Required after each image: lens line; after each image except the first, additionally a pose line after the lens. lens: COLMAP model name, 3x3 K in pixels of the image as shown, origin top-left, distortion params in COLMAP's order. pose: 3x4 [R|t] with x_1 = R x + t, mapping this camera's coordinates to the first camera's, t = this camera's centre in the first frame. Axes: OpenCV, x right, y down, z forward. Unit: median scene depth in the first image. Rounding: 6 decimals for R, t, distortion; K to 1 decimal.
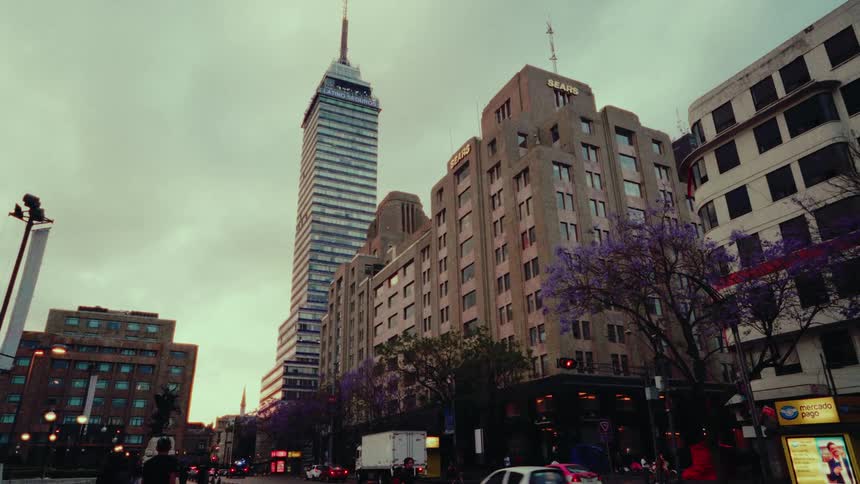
lens RADIAL K [[565.2, 0, 427.2], [0, 565.2, 249.6], [0, 0, 1]] dist [-0.048490, 0.067279]
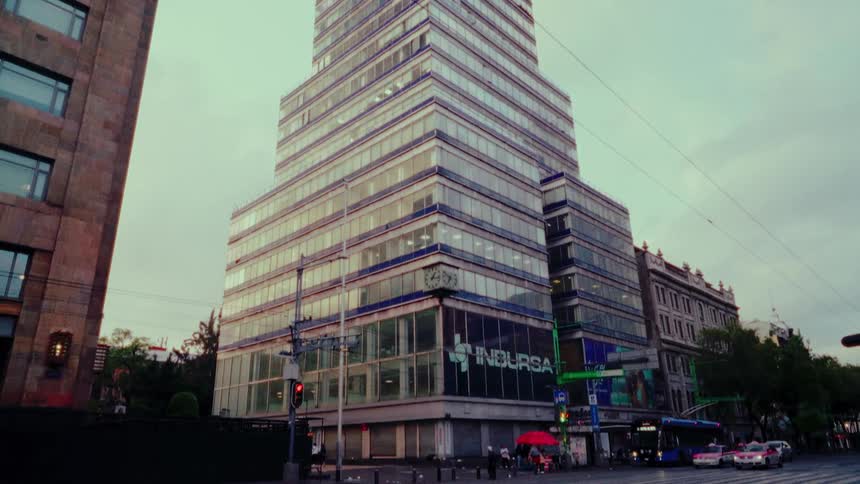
lens RADIAL K [[574.7, 0, 431.1], [0, 574.7, 246.4], [0, 0, 1]] dist [-0.048964, 0.060241]
pose [[0.939492, 0.114276, 0.322947, -0.289064], [-0.127881, 0.991564, 0.021153, 0.226168], [-0.317806, -0.061172, 0.946180, 0.582691]]
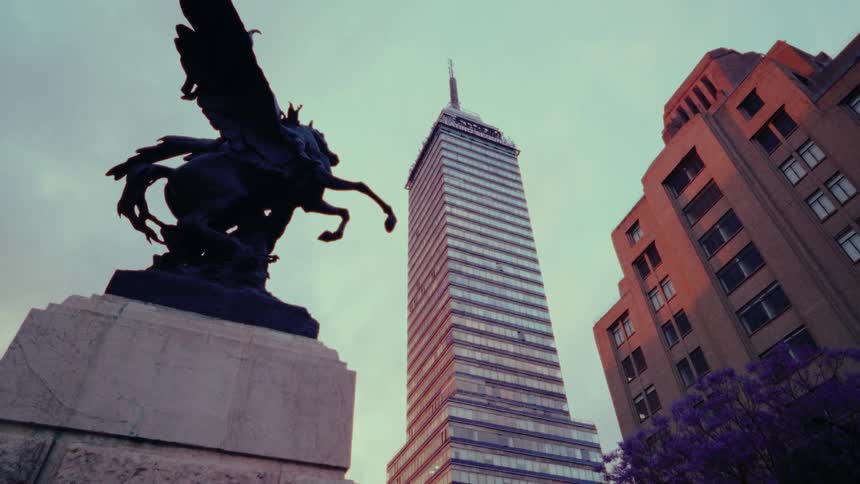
lens RADIAL K [[574.7, 0, 431.1], [0, 574.7, 246.4], [0, 0, 1]] dist [-0.048964, 0.060241]
pose [[0.998622, -0.038002, -0.036196, -0.195510], [0.021772, 0.927520, -0.373138, 0.153253], [0.047753, 0.371836, 0.927069, 0.402326]]
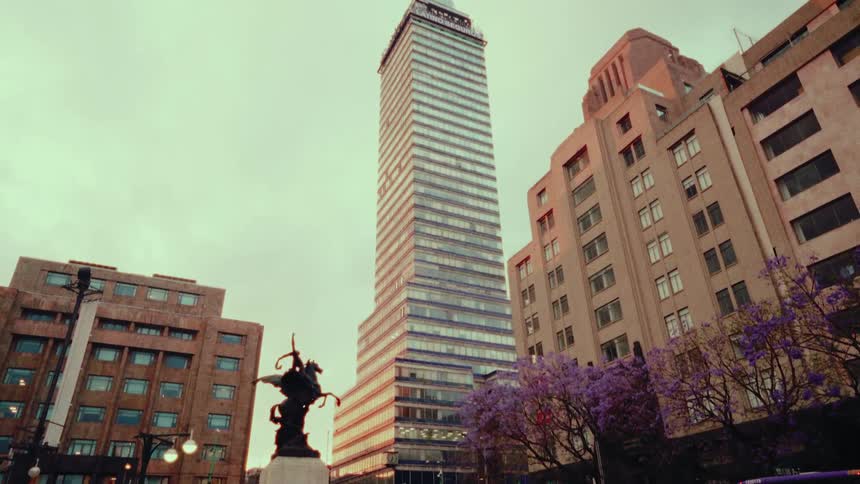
lens RADIAL K [[565.2, 0, 427.2], [0, 565.2, 249.6], [0, 0, 1]] dist [-0.048490, 0.067279]
pose [[0.999978, -0.002102, -0.006241, -0.178626], [0.001473, 0.995081, -0.099058, 0.116619], [0.006418, 0.099047, 0.995062, 0.307679]]
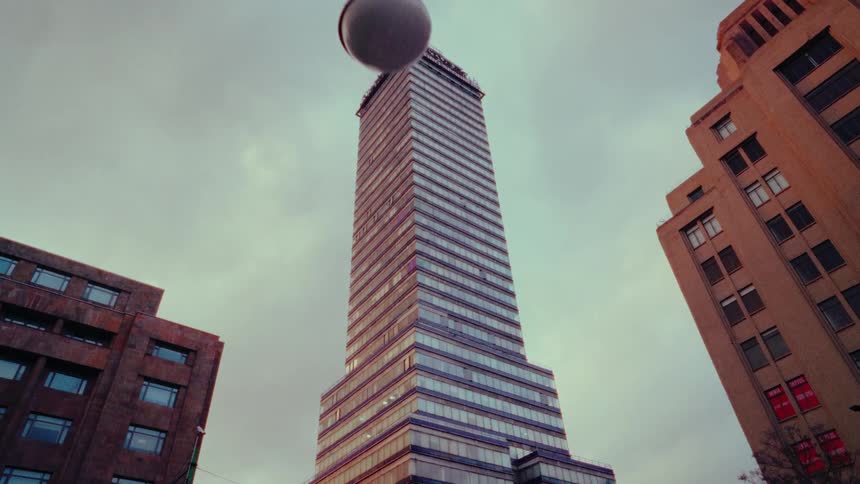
lens RADIAL K [[574.7, 0, 431.1], [0, 574.7, 246.4], [0, 0, 1]] dist [-0.048964, 0.060241]
pose [[0.984718, 0.094826, 0.146079, -0.260006], [-0.042092, 0.943490, -0.328717, 0.179782], [-0.168995, 0.317544, 0.933063, 0.467425]]
